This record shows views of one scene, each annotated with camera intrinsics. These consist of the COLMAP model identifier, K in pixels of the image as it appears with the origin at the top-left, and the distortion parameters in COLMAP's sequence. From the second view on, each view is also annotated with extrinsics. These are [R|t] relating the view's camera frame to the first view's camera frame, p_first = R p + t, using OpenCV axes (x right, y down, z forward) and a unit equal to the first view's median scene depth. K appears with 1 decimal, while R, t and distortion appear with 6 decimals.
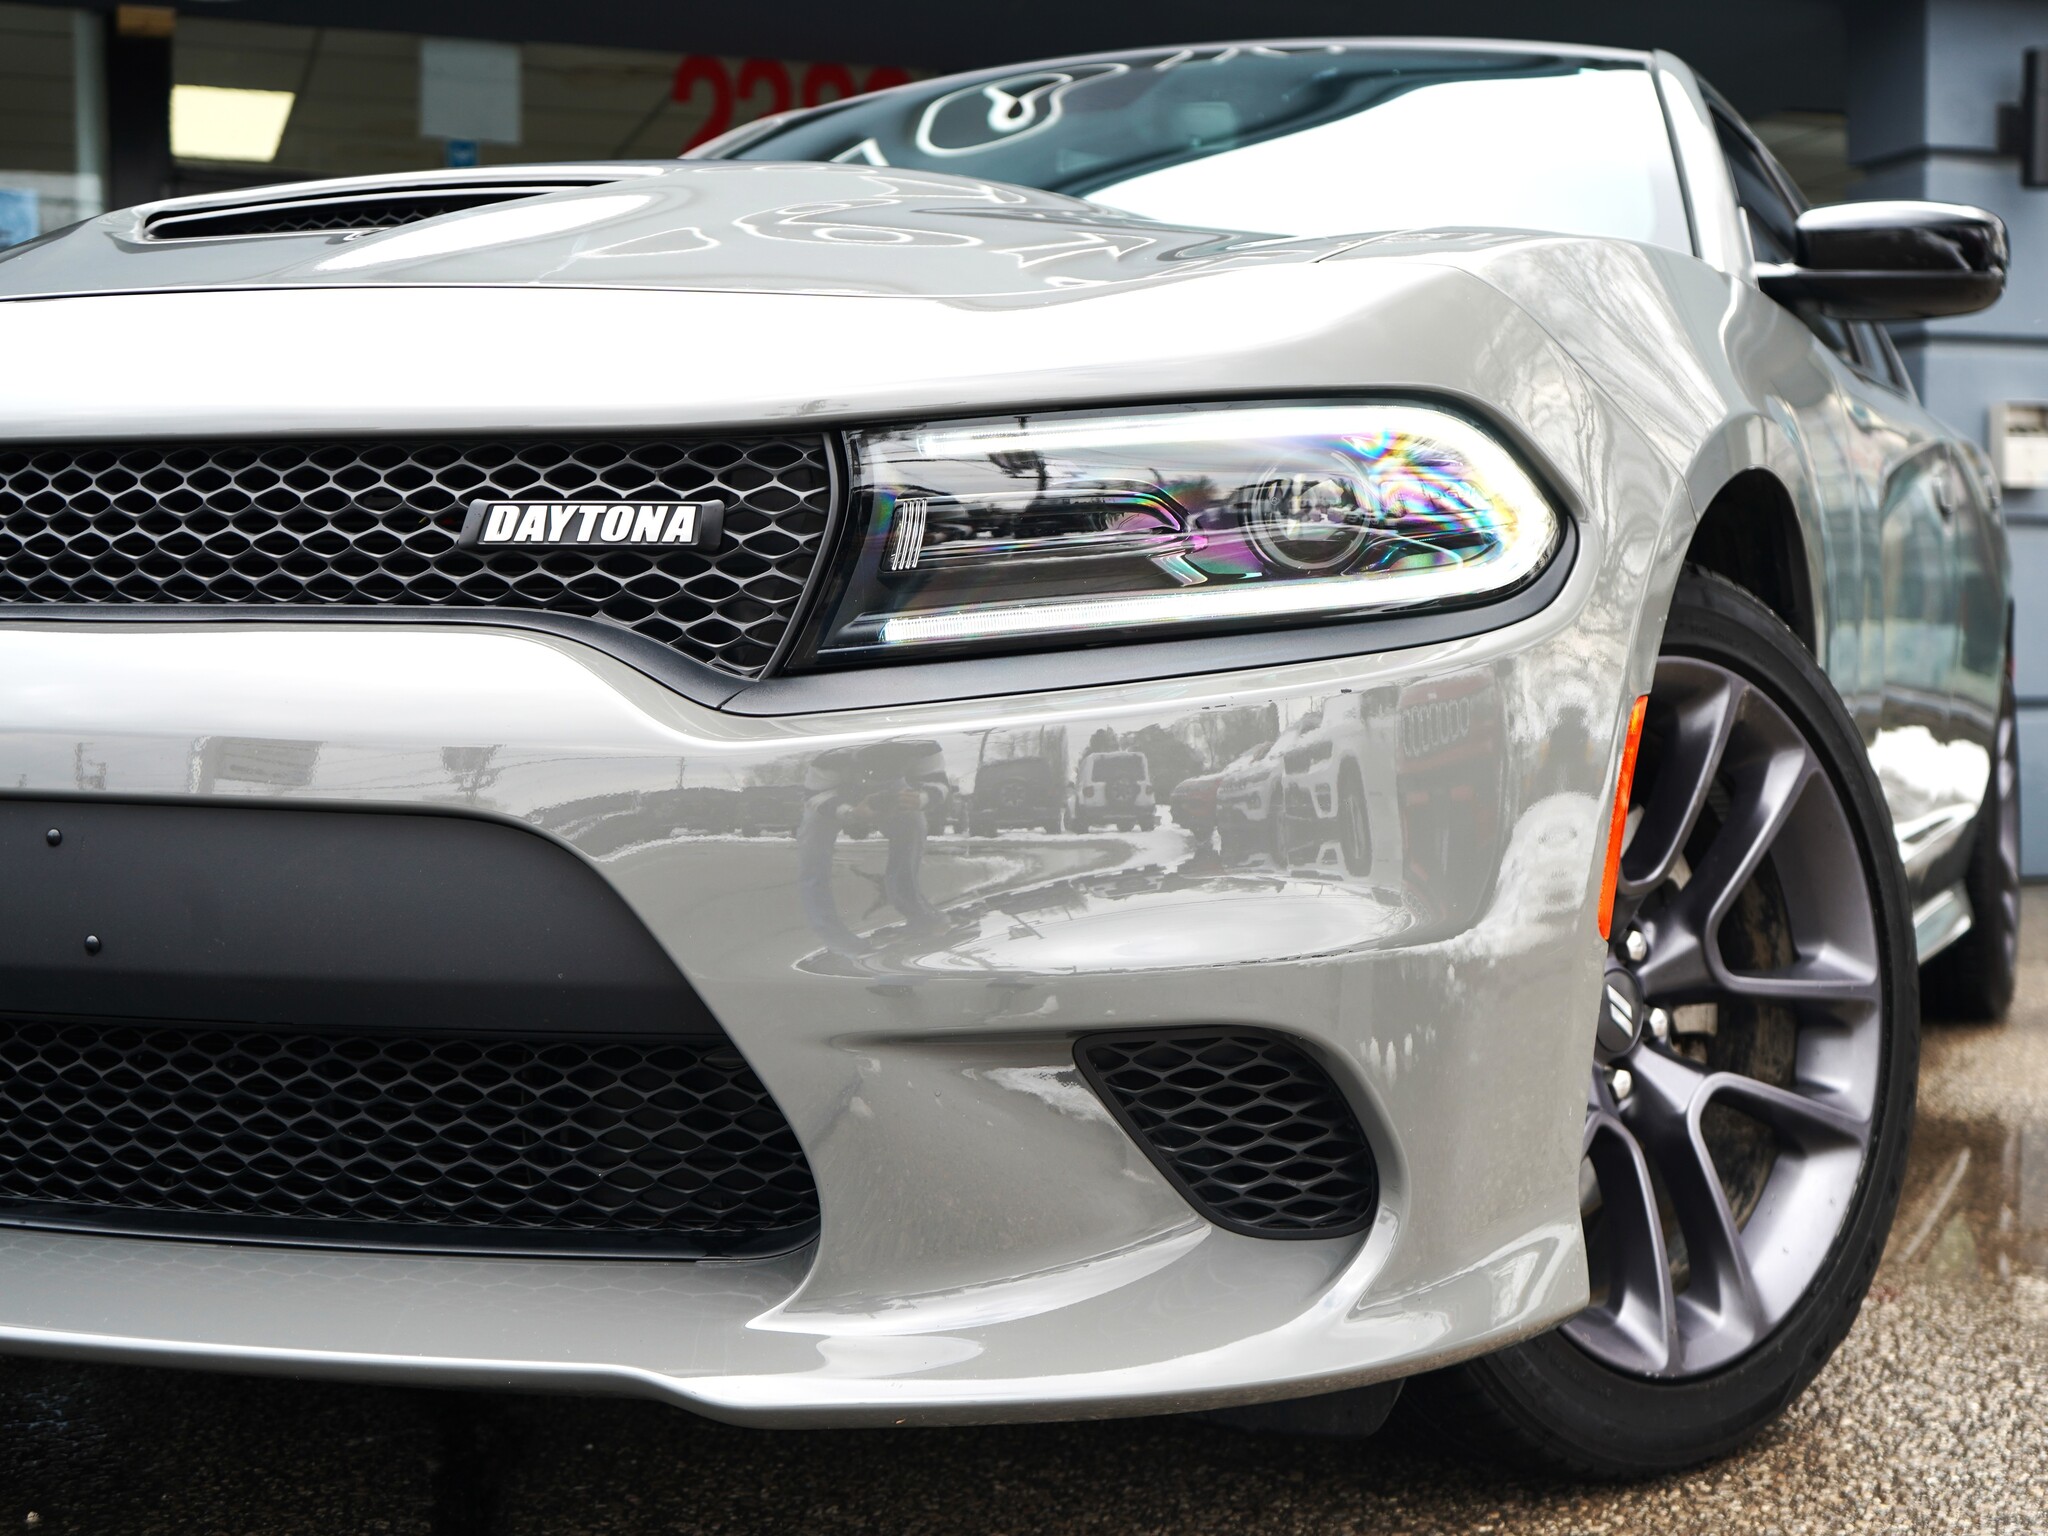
lens RADIAL K [[2691.6, 0, 1097.3], [0, 2691.6, 675.2], [0, 0, 1]] dist [0.235555, -0.820727]
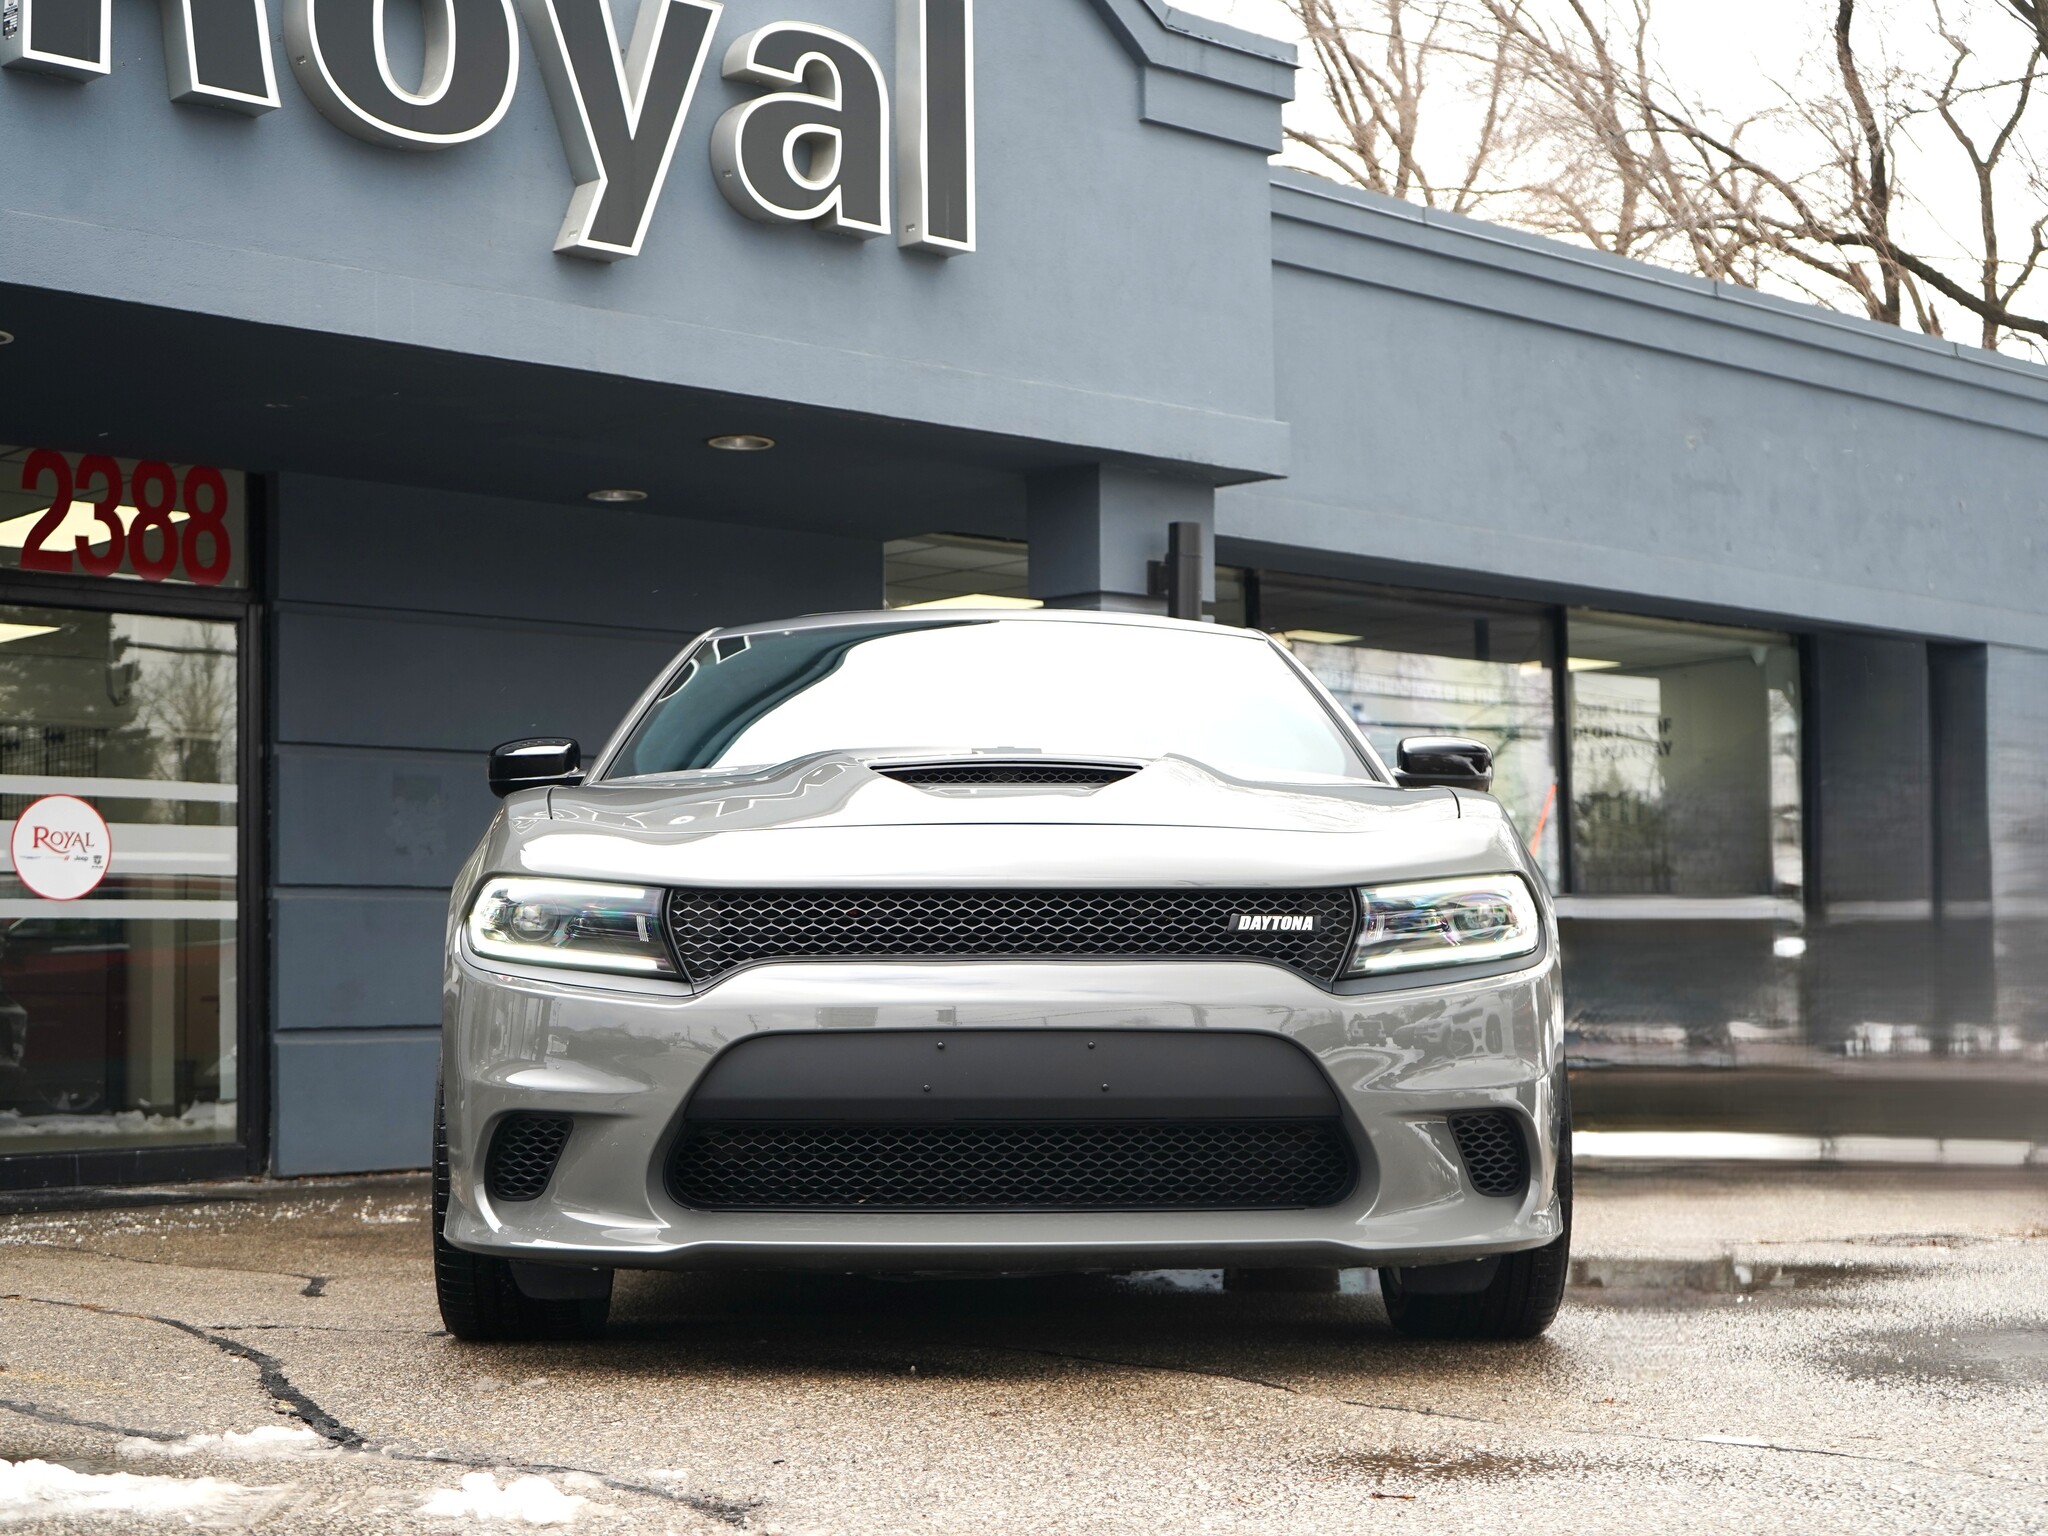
lens RADIAL K [[2979.3, 0, 1147.0], [0, 2979.3, 764.8], [0, 0, 1]] dist [-0.006405, -0.107770]
pose [[0.915877, 0.027147, 0.400540, -1.450133], [0.009957, 0.995868, -0.090265, 0.049968], [-0.401336, 0.086660, 0.911822, -1.578469]]
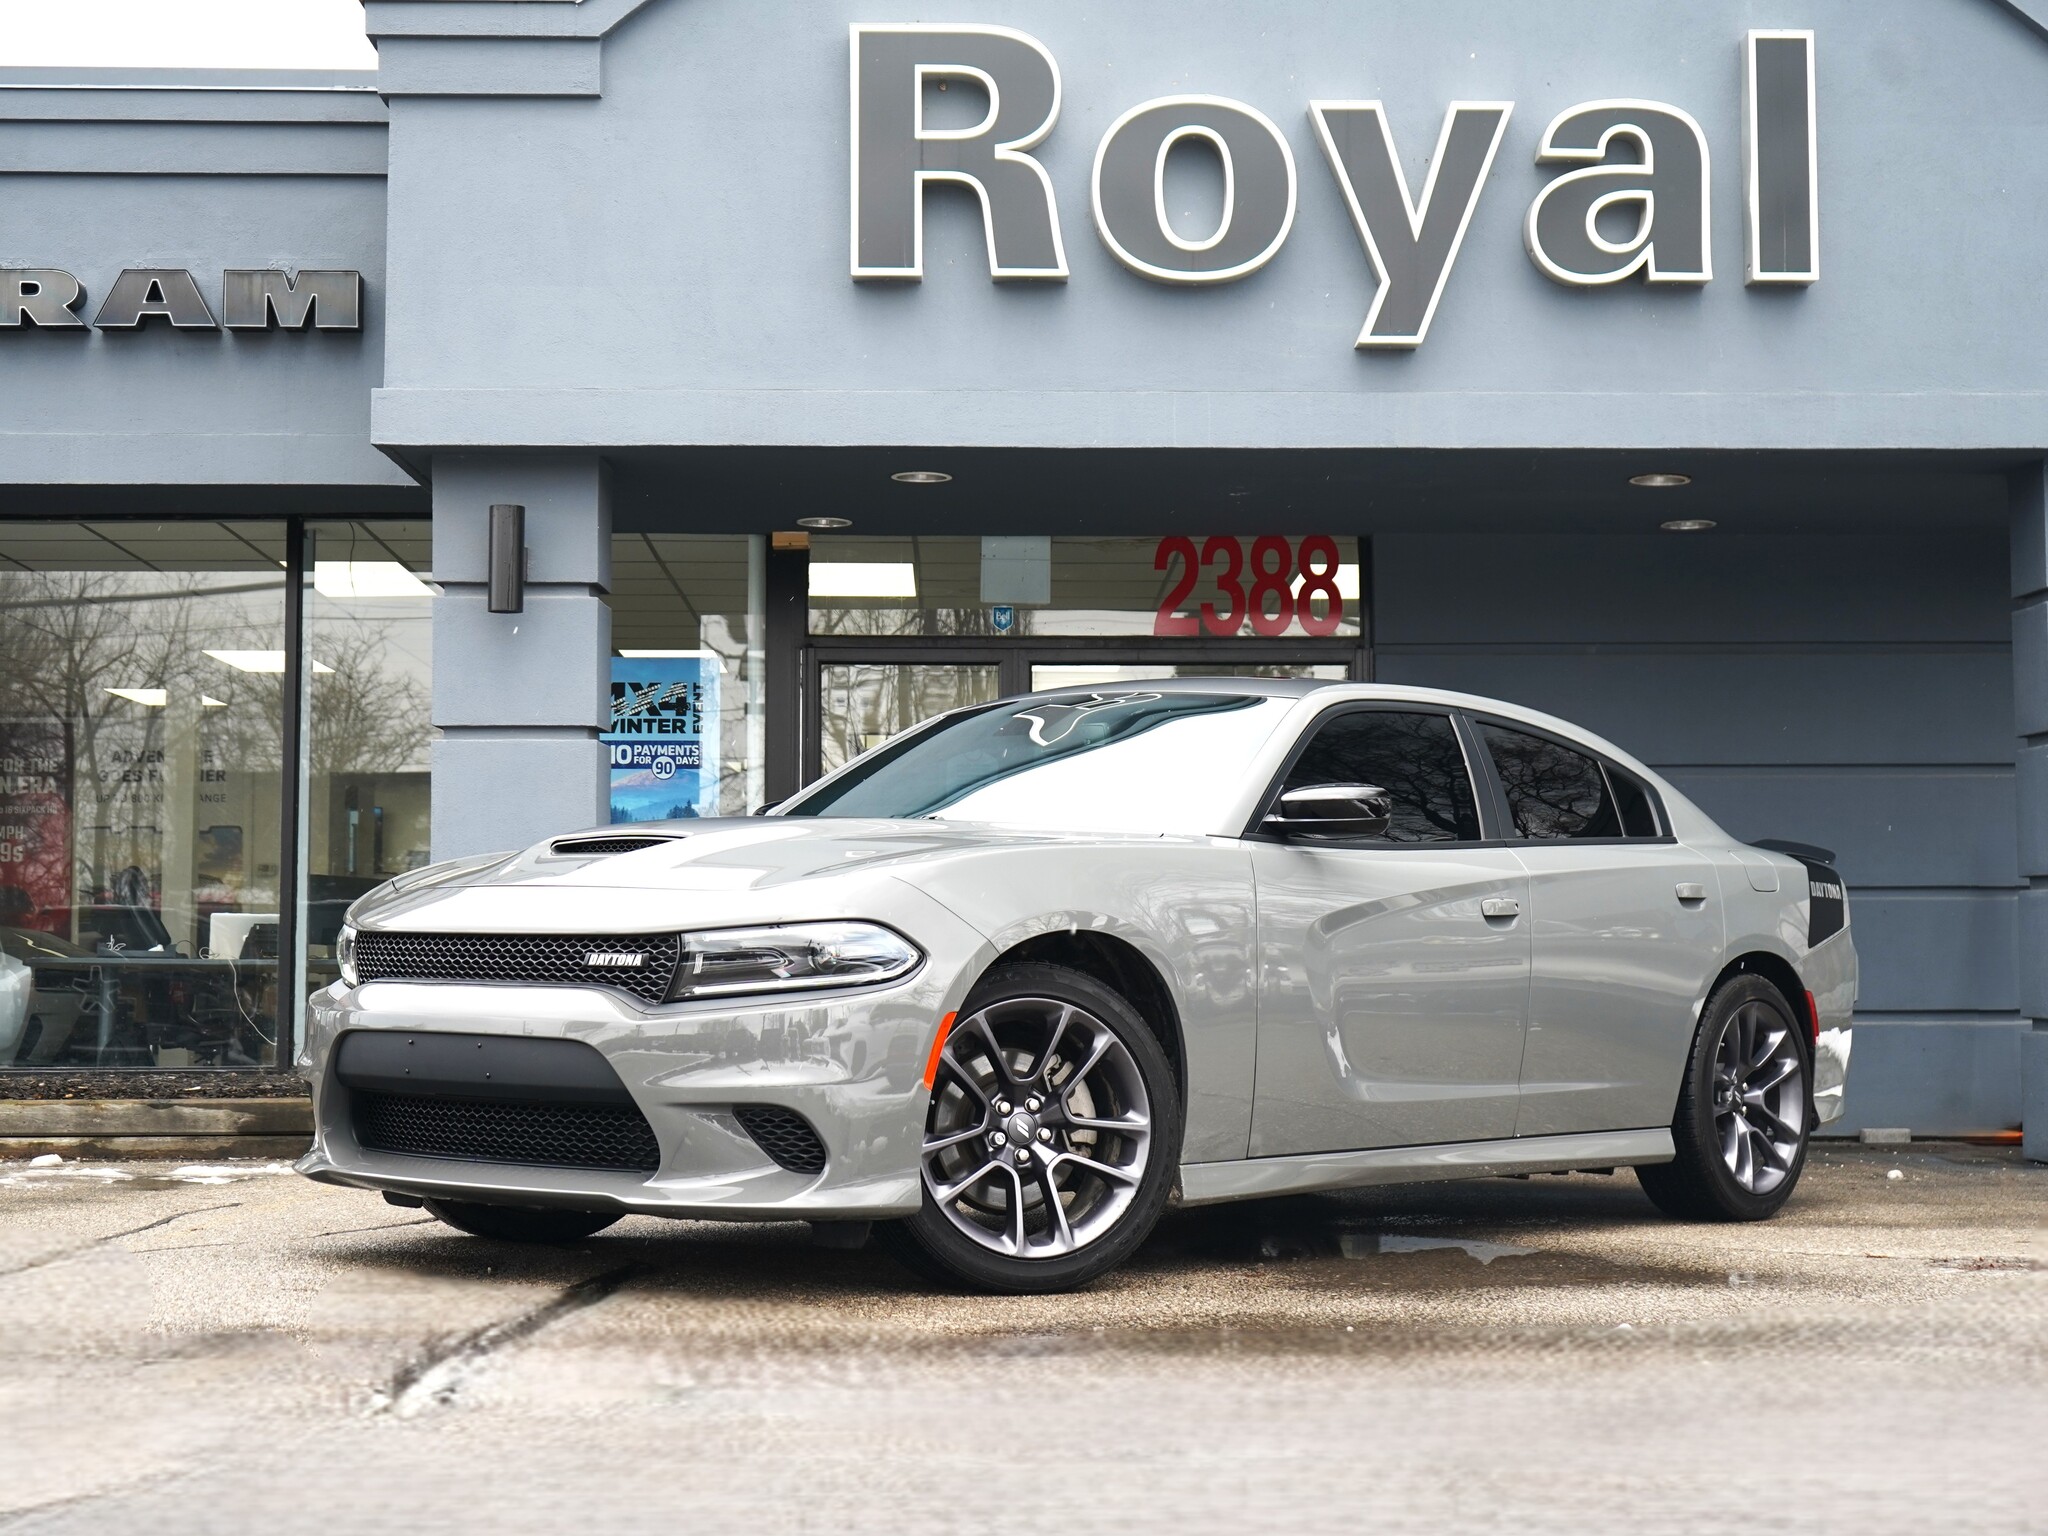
lens RADIAL K [[2979.3, 0, 1147.0], [0, 2979.3, 764.8], [0, 0, 1]] dist [-0.006405, -0.107770]
pose [[0.959617, -0.010868, -0.281099, 1.567049], [-0.011837, 0.996808, -0.078948, -0.010716], [0.281060, 0.079087, 0.956426, -2.530696]]
